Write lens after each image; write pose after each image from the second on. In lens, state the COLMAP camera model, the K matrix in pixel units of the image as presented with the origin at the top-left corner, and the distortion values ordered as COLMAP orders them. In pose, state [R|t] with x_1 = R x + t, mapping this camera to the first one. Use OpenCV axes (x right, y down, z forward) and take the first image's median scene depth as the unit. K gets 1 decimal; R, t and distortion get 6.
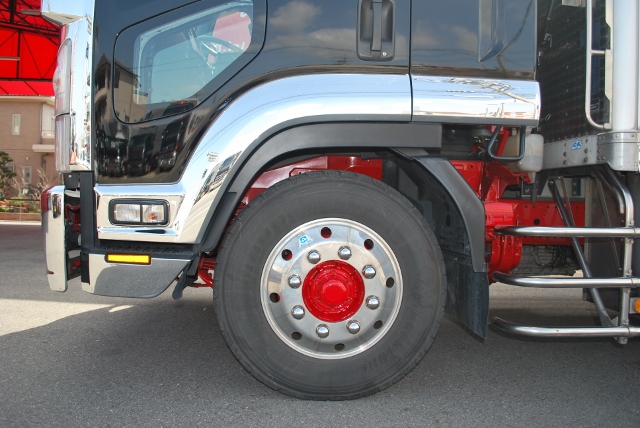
lens RADIAL K [[503.4, 0, 320.0], [0, 503.4, 214.0], [0, 0, 1]] dist [-0.076869, 0.002577]
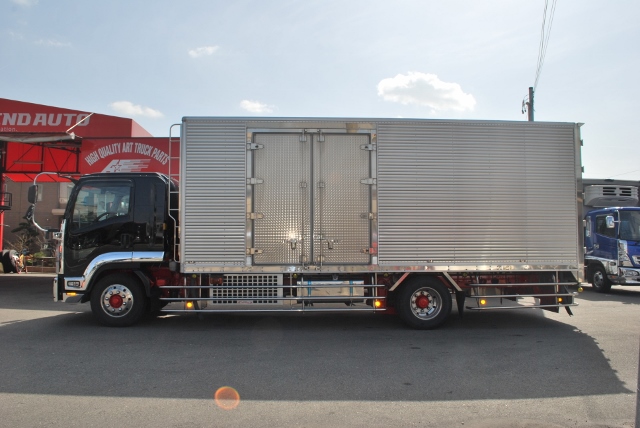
lens RADIAL K [[503.4, 0, 320.0], [0, 503.4, 214.0], [0, 0, 1]] dist [-0.076869, 0.002577]
pose [[0.999276, -0.022374, -0.030762, 1.953559], [0.019848, 0.996590, -0.080084, -0.223520], [0.032449, 0.079415, 0.996313, -3.314705]]
